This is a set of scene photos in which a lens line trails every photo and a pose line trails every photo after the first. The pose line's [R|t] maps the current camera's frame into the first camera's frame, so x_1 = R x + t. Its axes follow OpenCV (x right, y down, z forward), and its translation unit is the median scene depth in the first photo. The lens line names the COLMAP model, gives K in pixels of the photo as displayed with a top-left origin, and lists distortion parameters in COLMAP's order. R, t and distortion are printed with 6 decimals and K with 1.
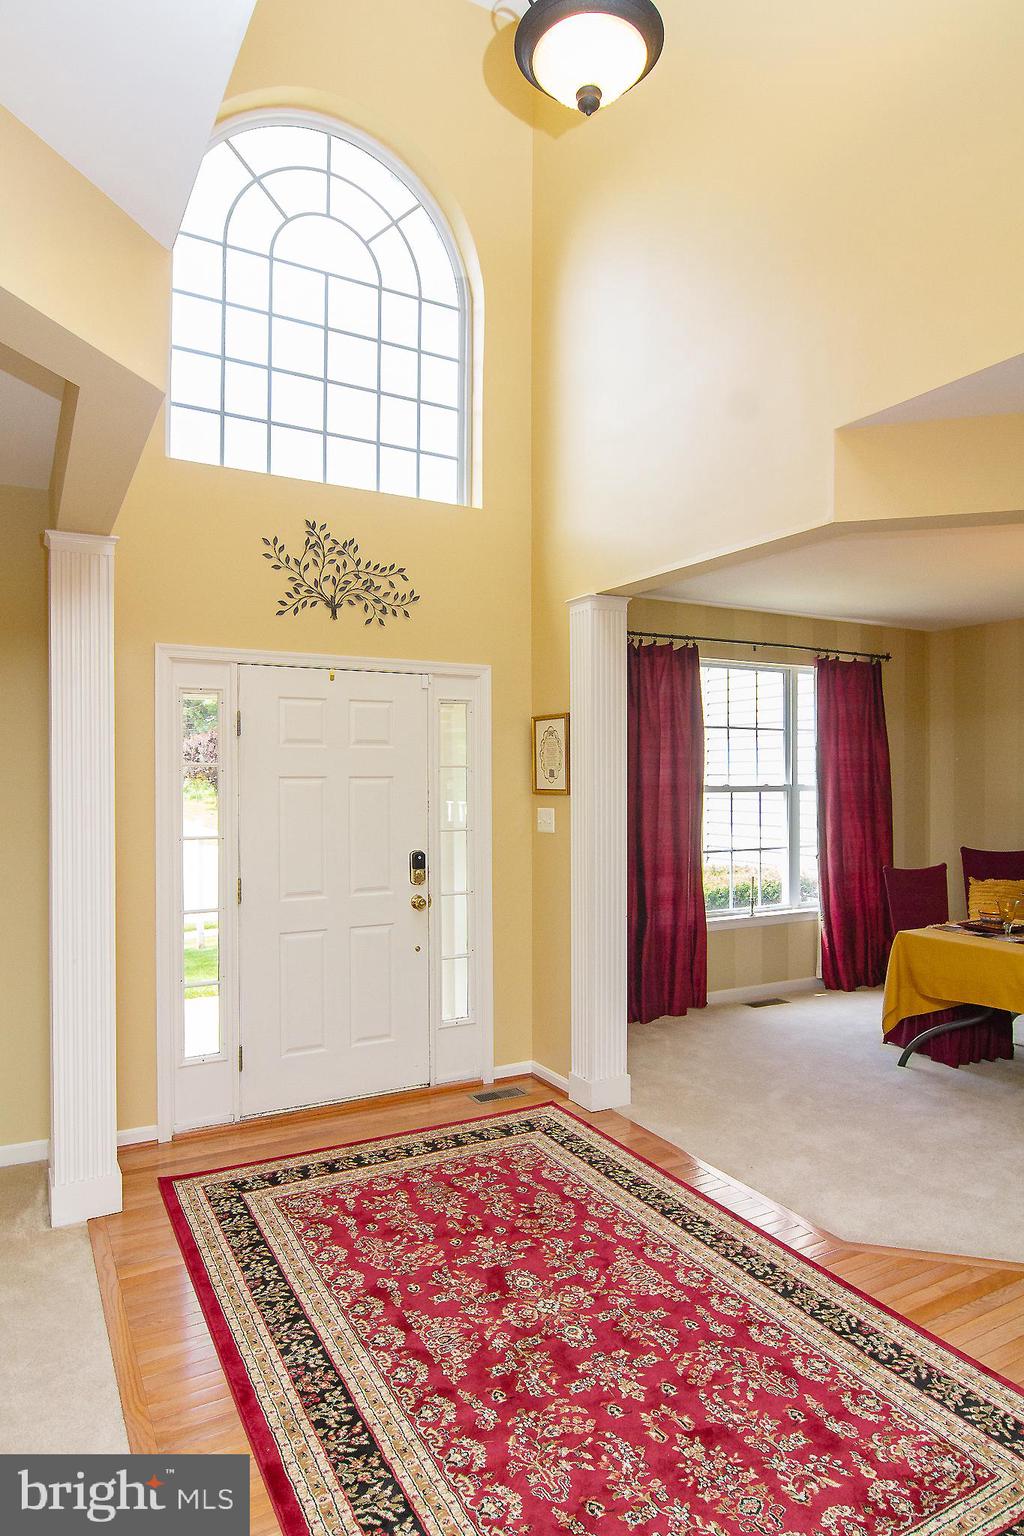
lens RADIAL K [[900.7, 0, 500.8], [0, 900.7, 766.0], [0, 0, 1]] dist [0.000878, -0.008338]
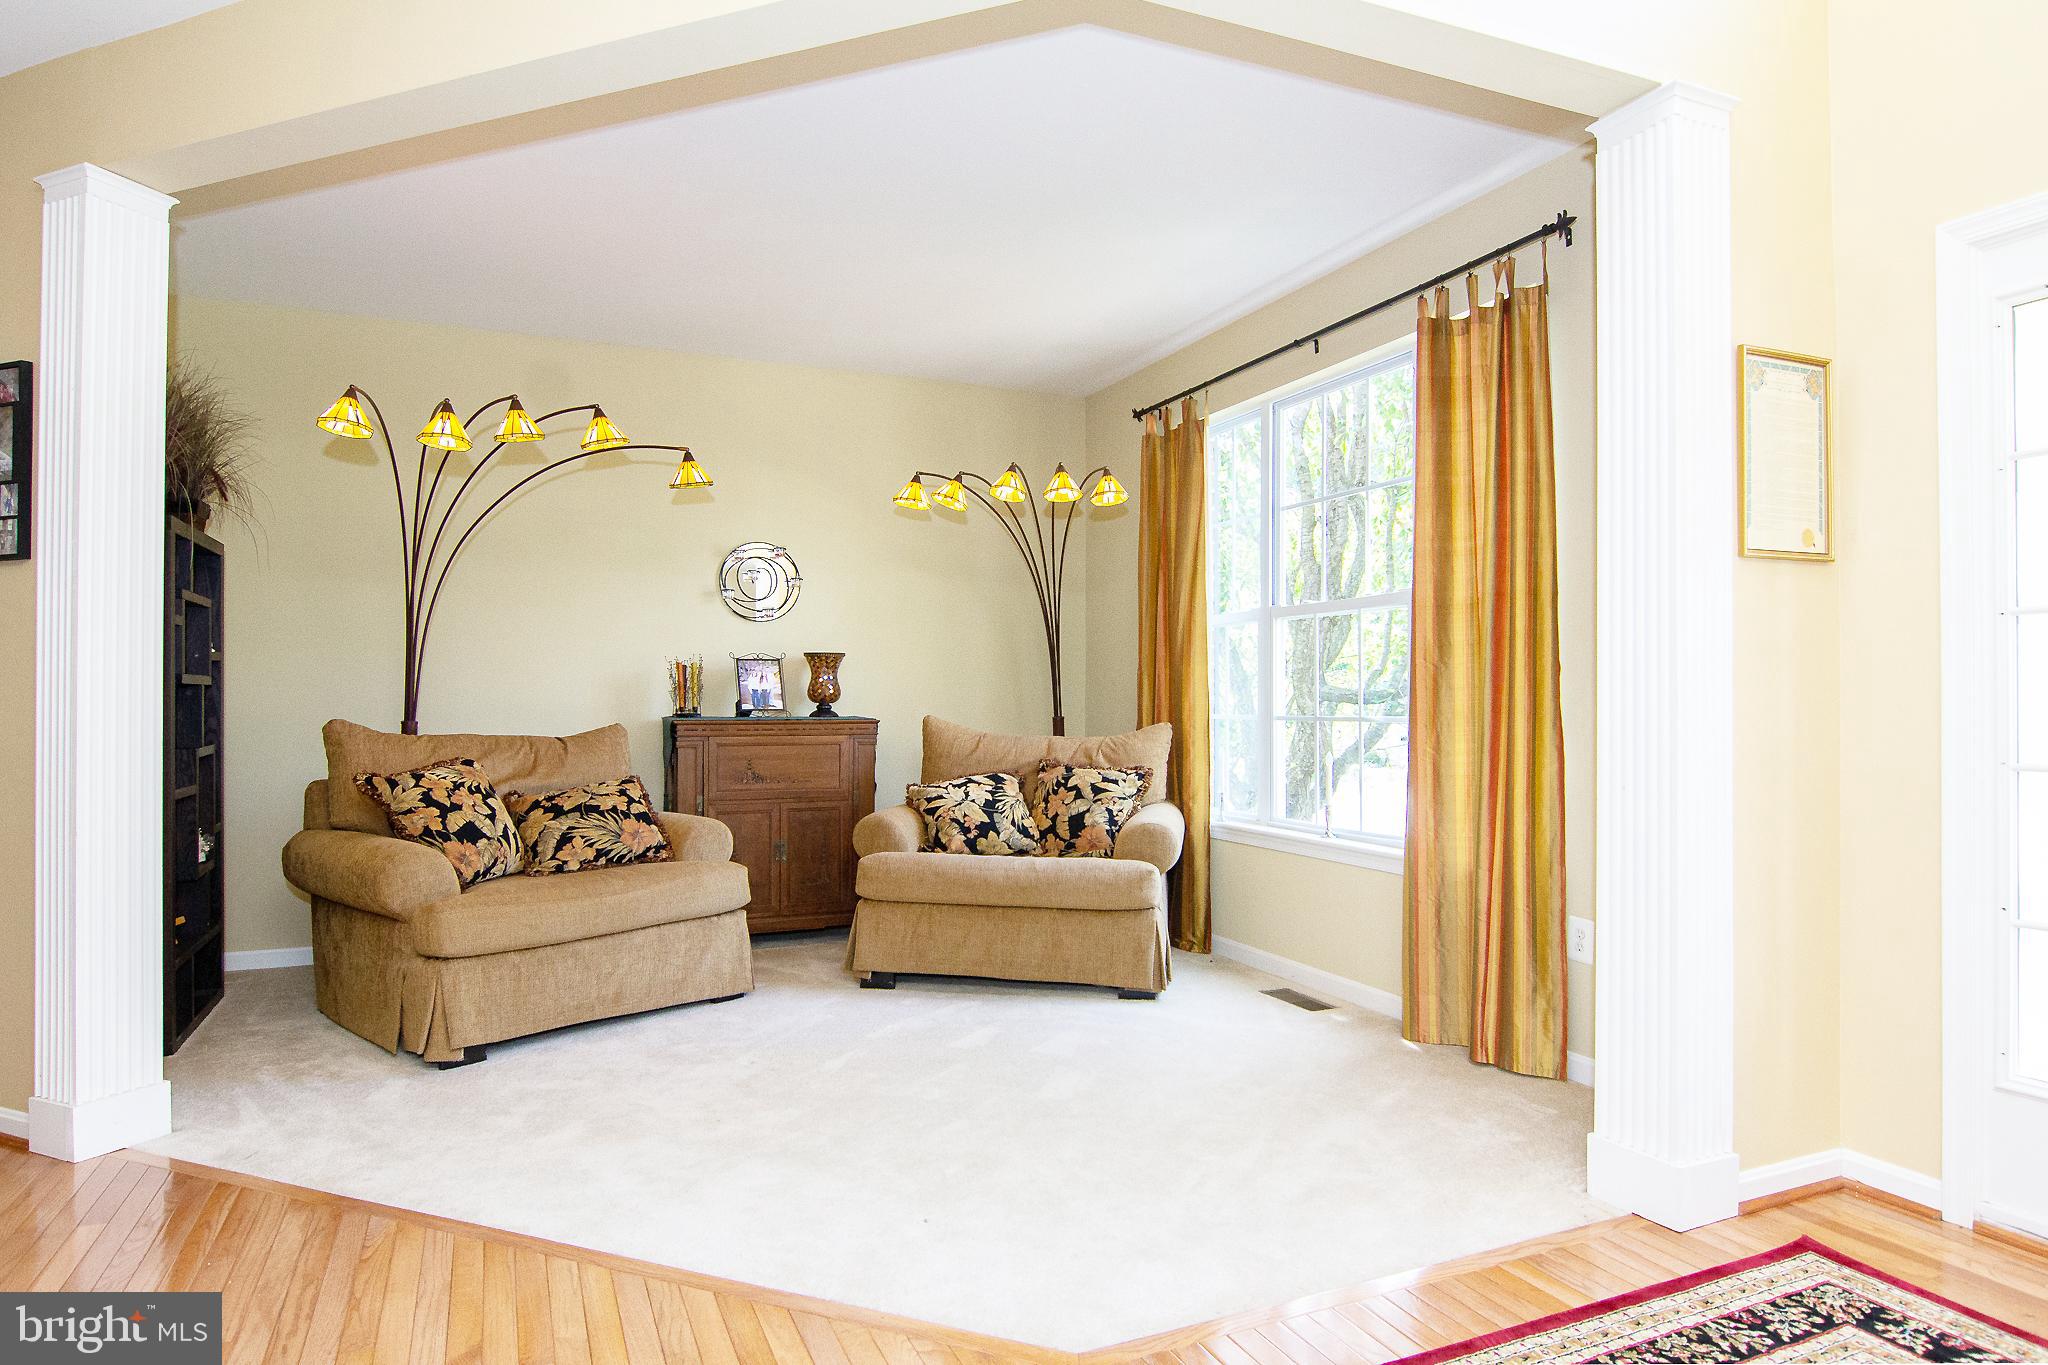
lens RADIAL K [[1201.0, 0, 1007.0], [0, 1201.0, 699.5], [0, 0, 1]] dist [0.000878, -0.008338]
pose [[-0.096966, -0.002765, -0.995284, 0.352200], [0.011690, 0.999924, -0.003917, 0.132094], [0.995219, -0.012015, -0.096927, 0.575181]]
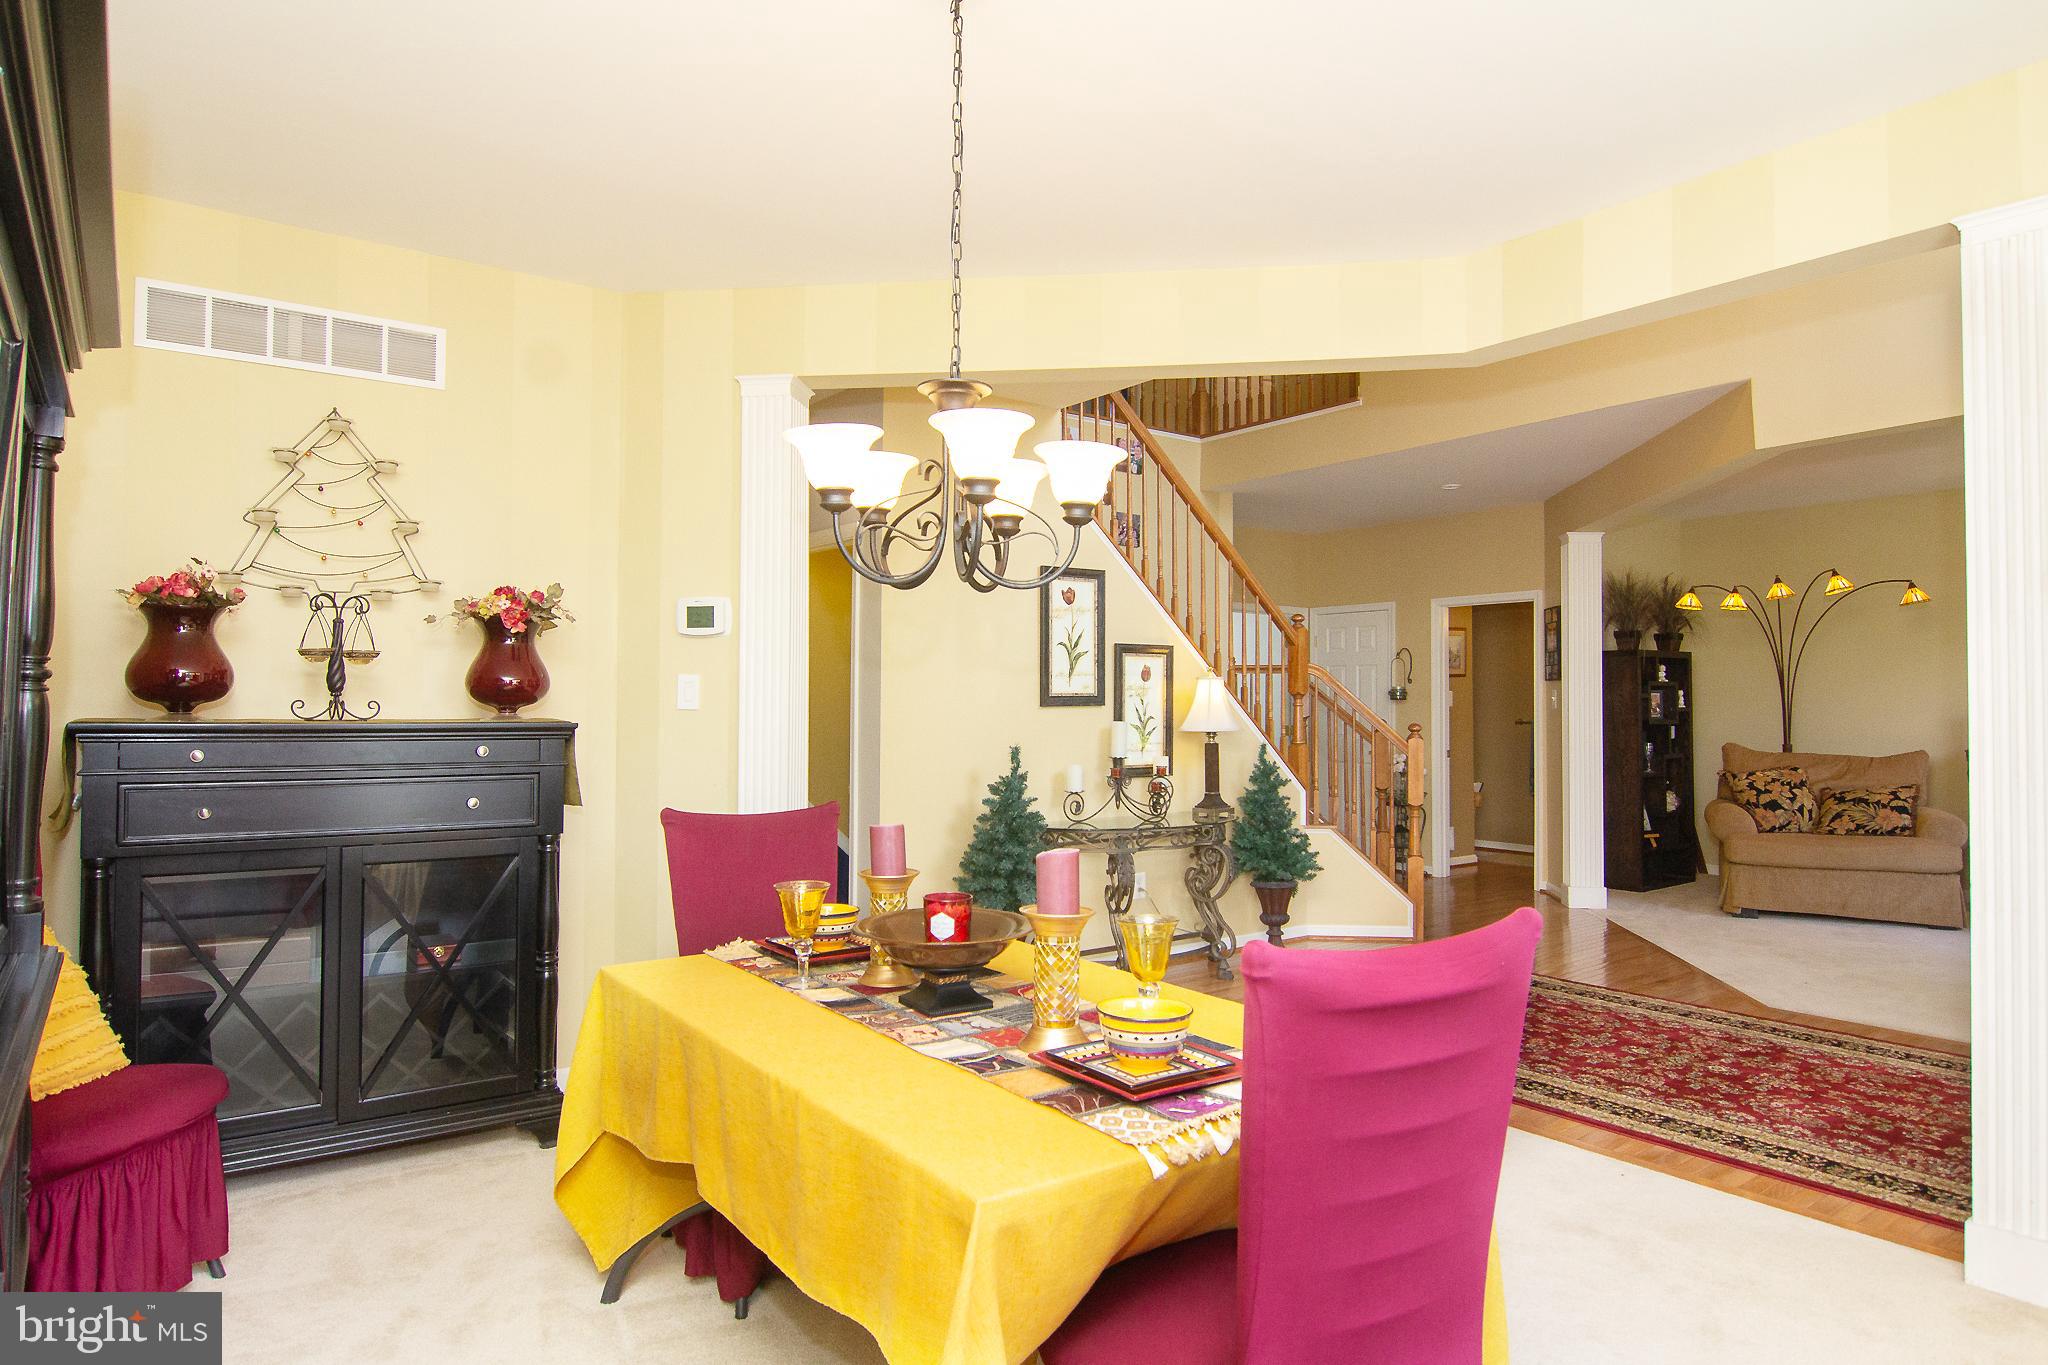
lens RADIAL K [[1201.0, 0, 1022.6], [0, 1201.0, 697.3], [0, 0, 1]] dist [0.000878, -0.008338]
pose [[-0.991635, 0.000849, -0.129072, 0.865213], [0.002770, 0.999888, -0.014708, 0.083317], [0.129045, -0.014942, -0.991526, 1.873613]]
